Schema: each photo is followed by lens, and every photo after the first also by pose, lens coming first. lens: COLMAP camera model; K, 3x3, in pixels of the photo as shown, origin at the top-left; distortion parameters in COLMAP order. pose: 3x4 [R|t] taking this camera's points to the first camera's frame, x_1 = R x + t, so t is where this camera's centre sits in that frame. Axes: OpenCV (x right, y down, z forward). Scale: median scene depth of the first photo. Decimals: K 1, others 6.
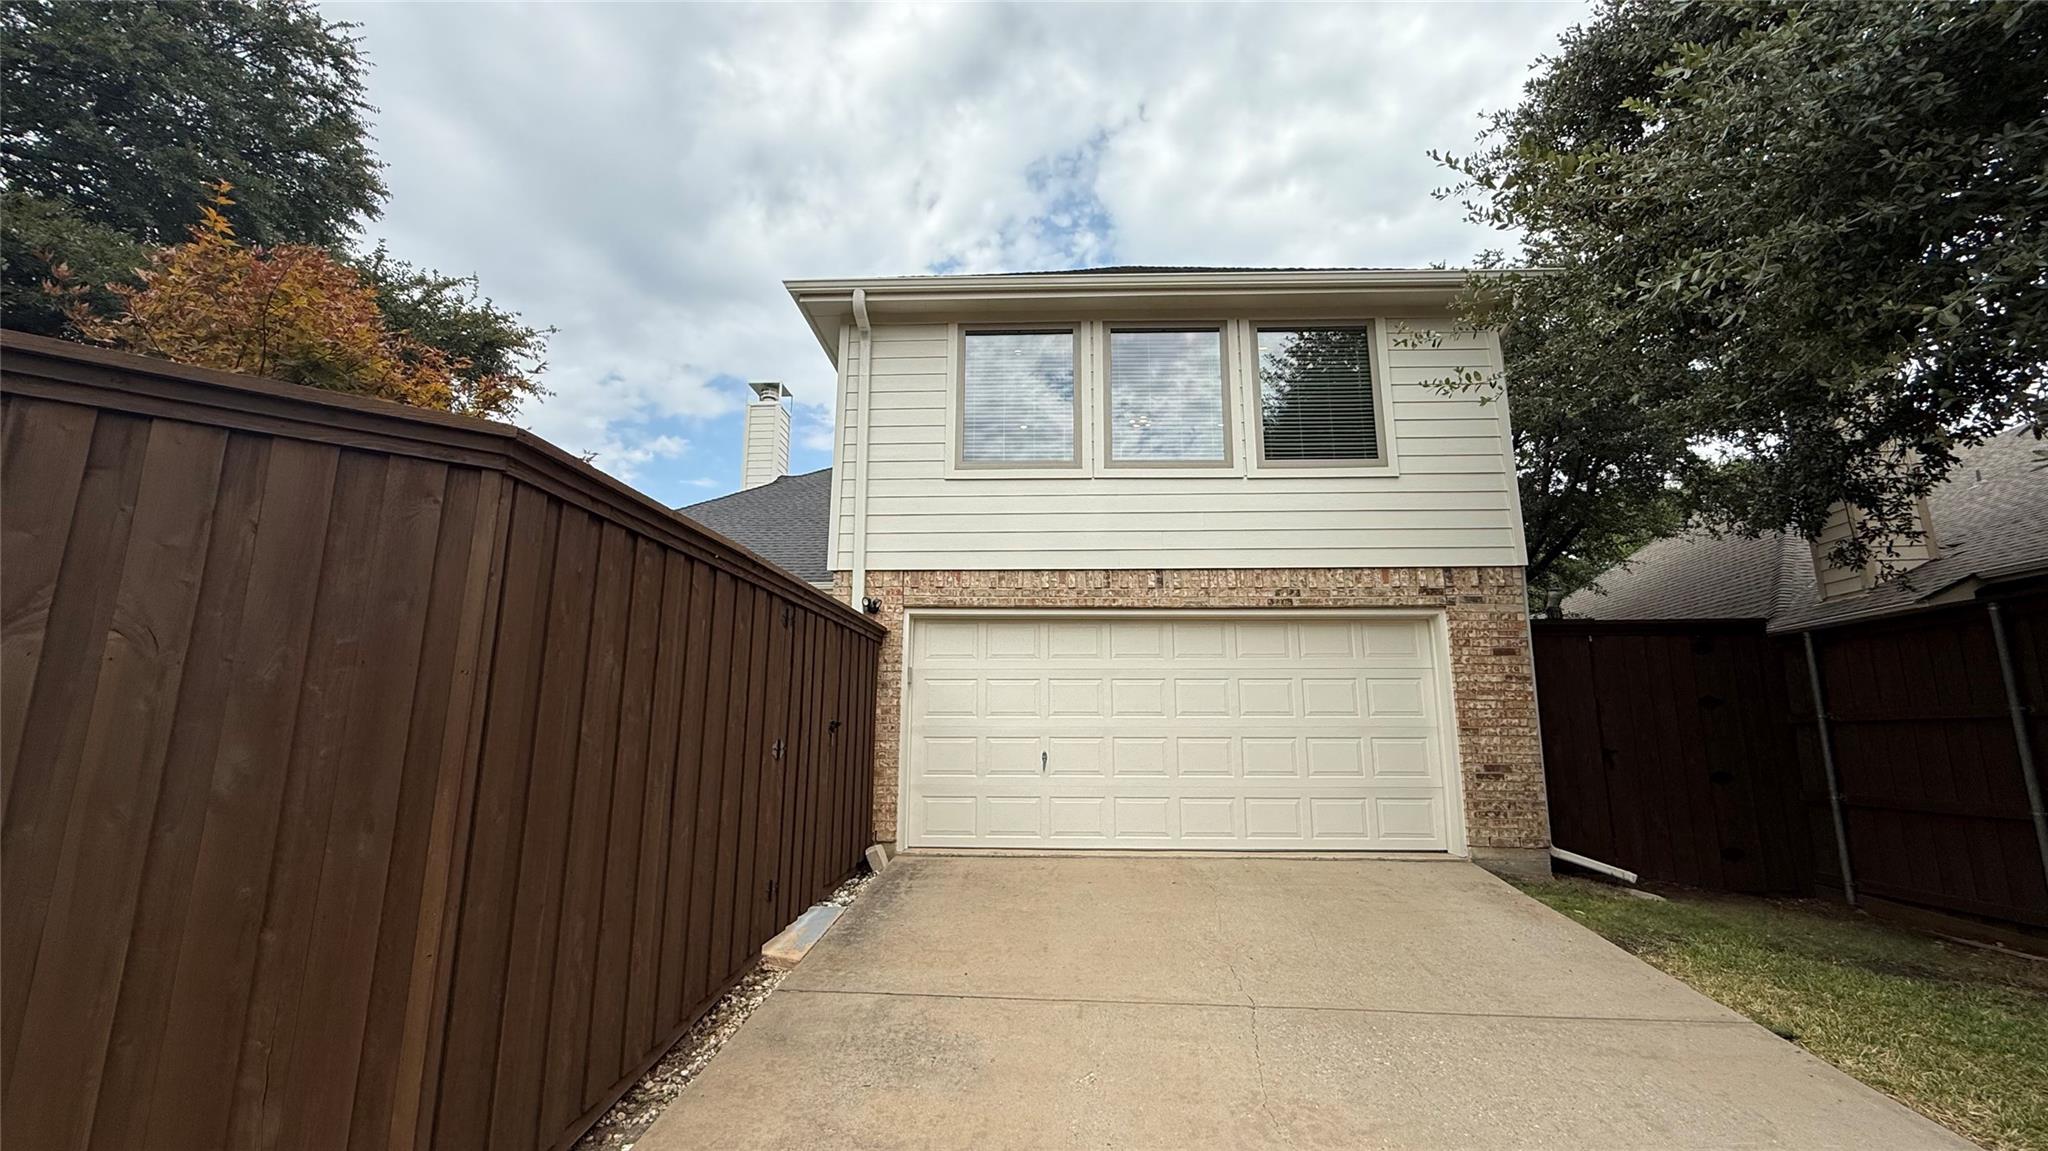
lens RADIAL K [[808.1, 0, 1024.0], [0, 808.1, 575.5], [0, 0, 1]] dist [0.000874, 0.000445]
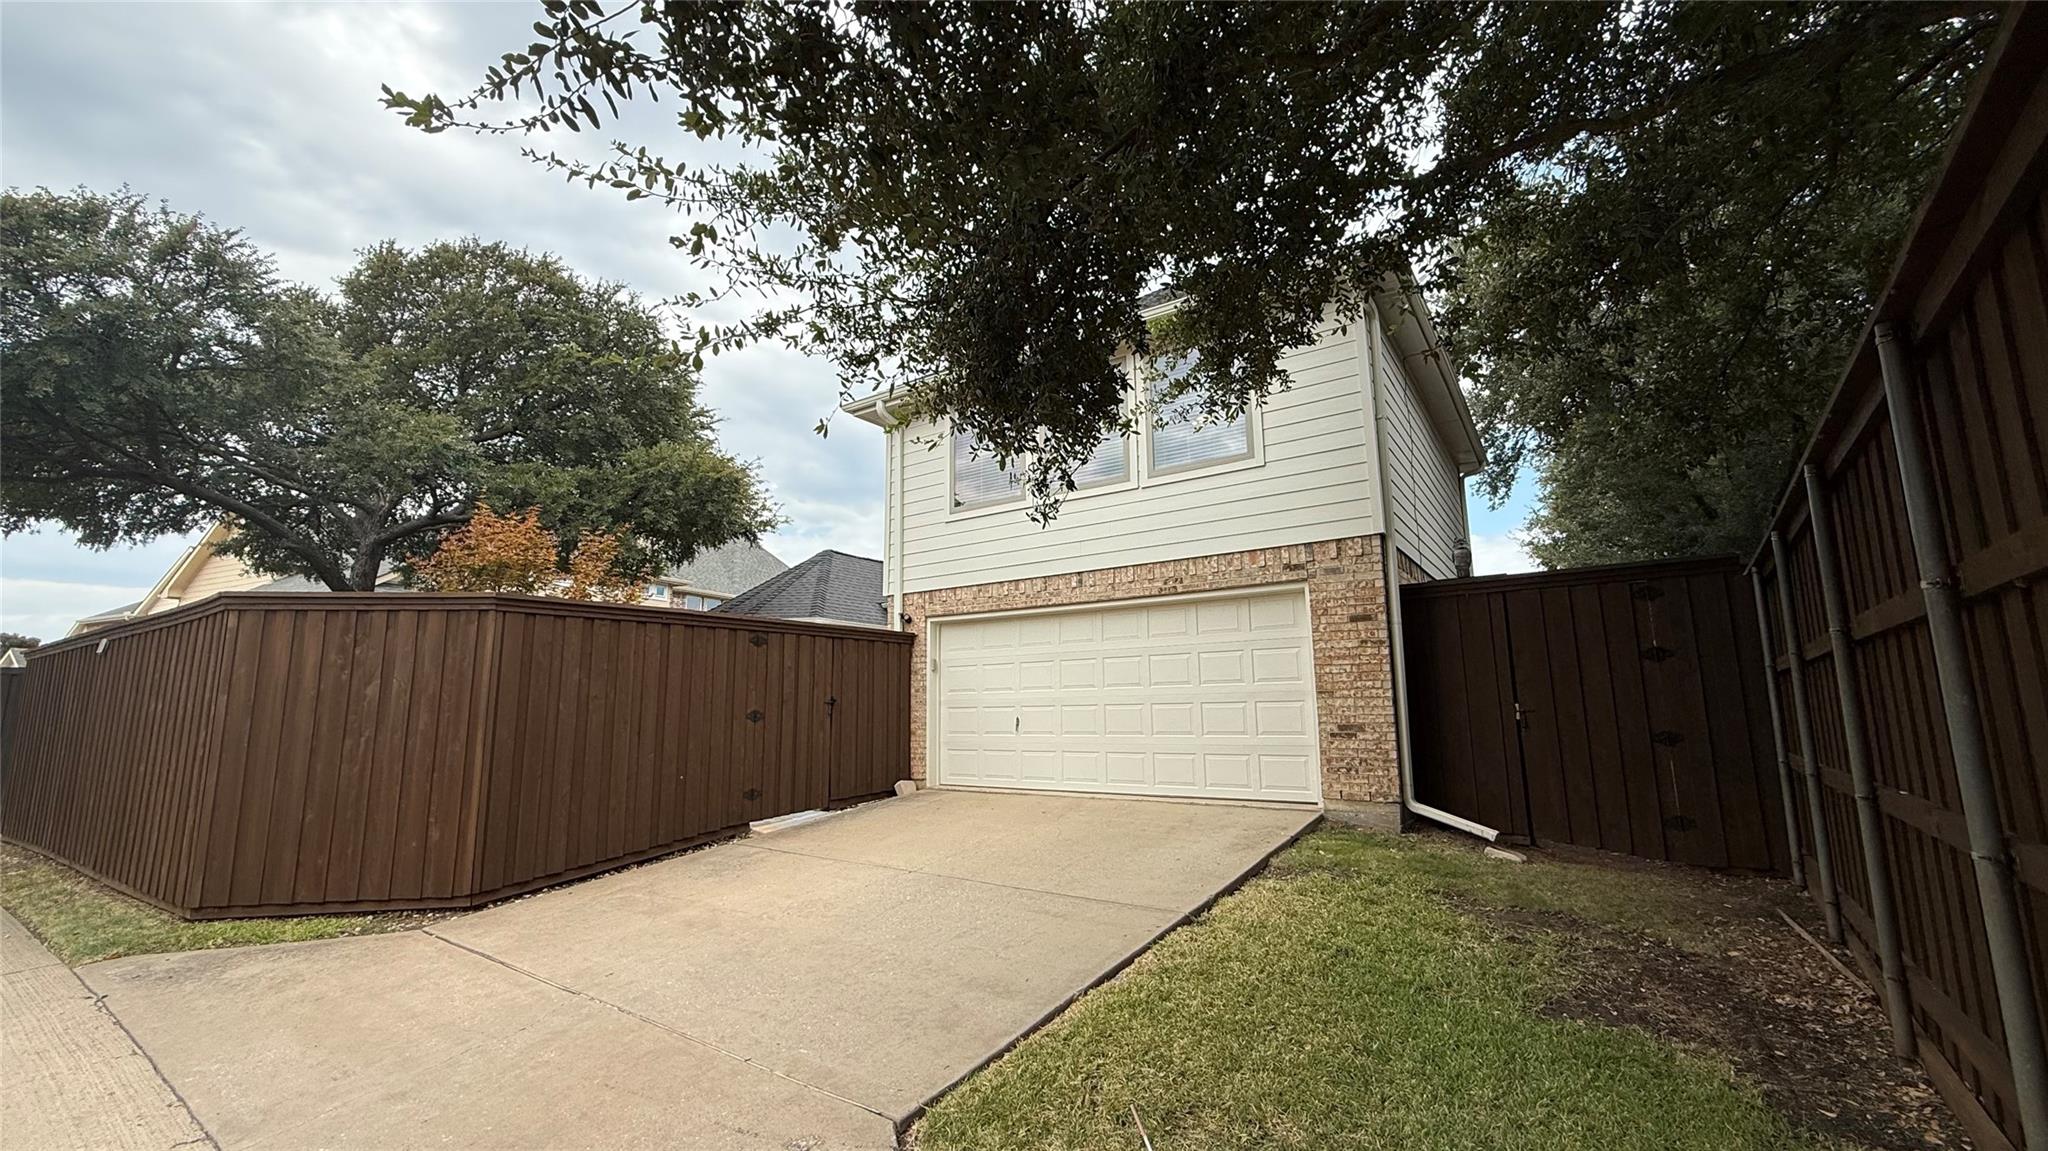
lens RADIAL K [[808.1, 0, 1024.0], [0, 808.1, 575.5], [0, 0, 1]] dist [0.000874, 0.000445]
pose [[0.846949, -0.102156, -0.521768, 0.774021], [0.118715, 0.992927, -0.001703, -0.010847], [0.518252, -0.060499, 0.853086, -0.121352]]
